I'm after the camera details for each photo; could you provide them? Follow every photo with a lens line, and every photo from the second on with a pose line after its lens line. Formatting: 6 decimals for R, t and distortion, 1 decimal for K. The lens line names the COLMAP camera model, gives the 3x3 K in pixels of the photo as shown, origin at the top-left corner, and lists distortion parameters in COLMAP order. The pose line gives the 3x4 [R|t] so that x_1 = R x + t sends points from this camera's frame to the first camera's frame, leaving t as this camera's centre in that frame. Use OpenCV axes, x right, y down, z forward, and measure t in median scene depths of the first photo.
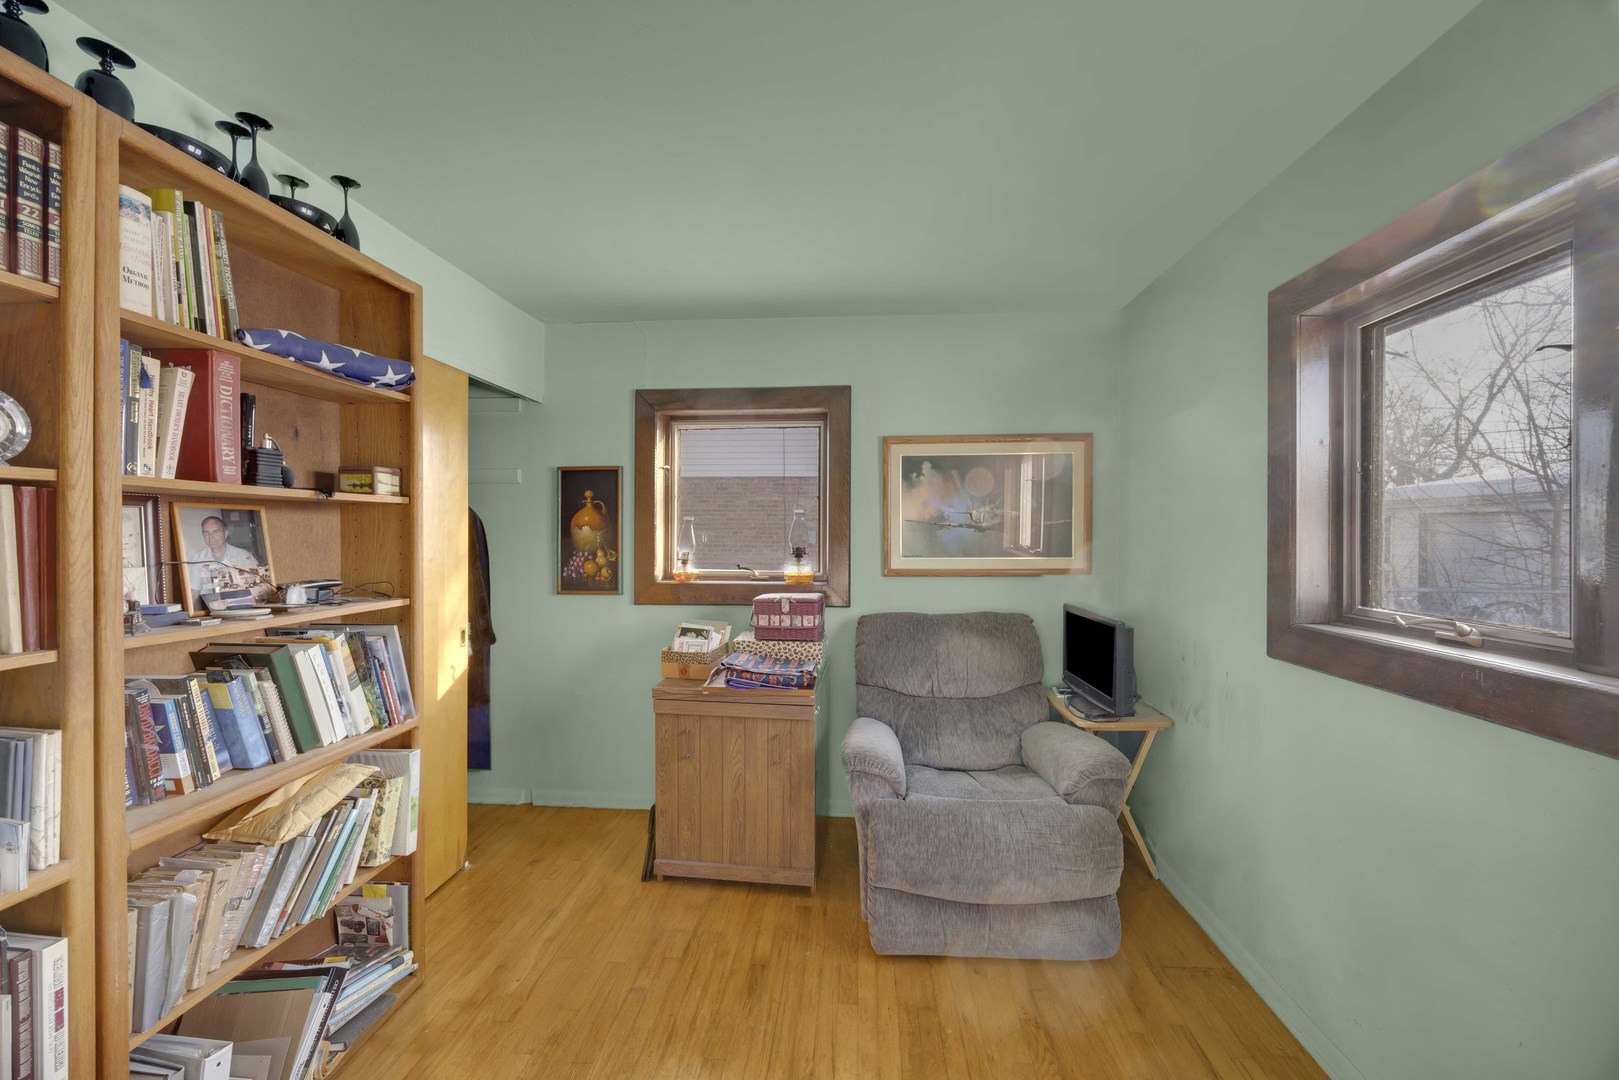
lens RADIAL K [[635.3, 0, 804.8], [0, 635.3, 531.8], [0, 0, 1]] dist [0.000443, 0.000180]
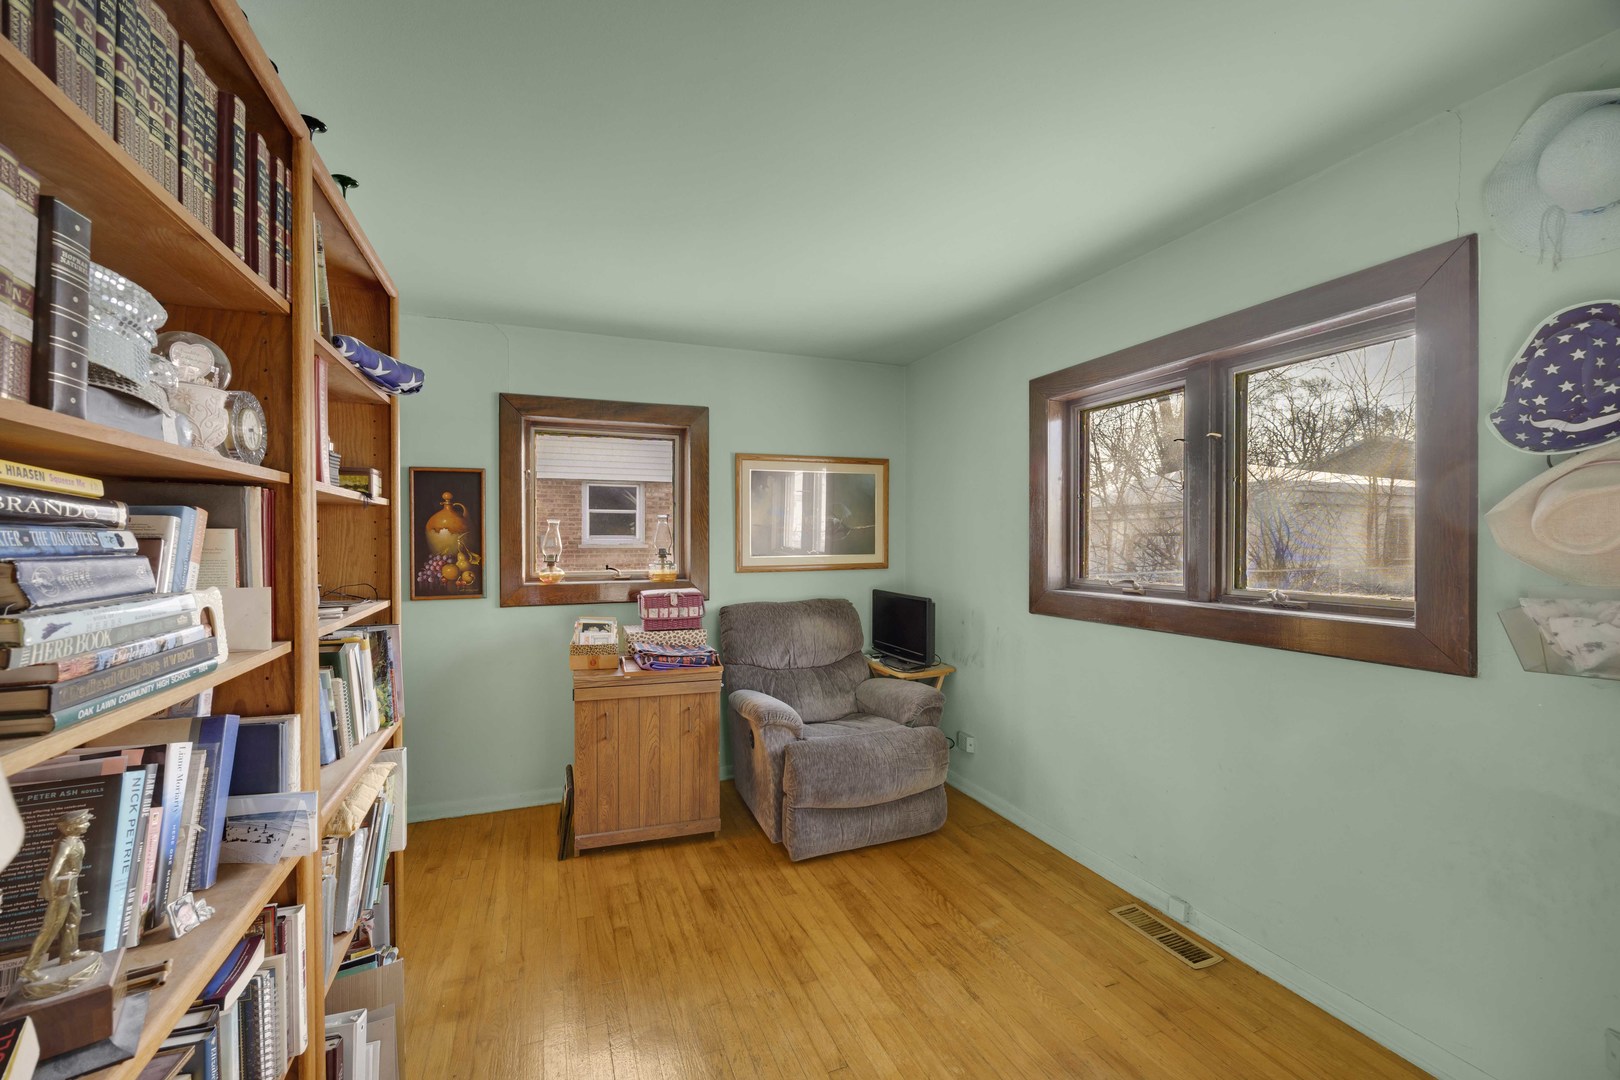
lens RADIAL K [[620.8, 0, 806.5], [0, 620.8, 542.1], [0, 0, 1]] dist [0.000587, 0.000118]
pose [[0.907713, -0.005840, 0.419551, -0.310945], [0.001959, 0.999951, 0.009681, 0.003725], [-0.419587, -0.007966, 0.907680, -0.120765]]
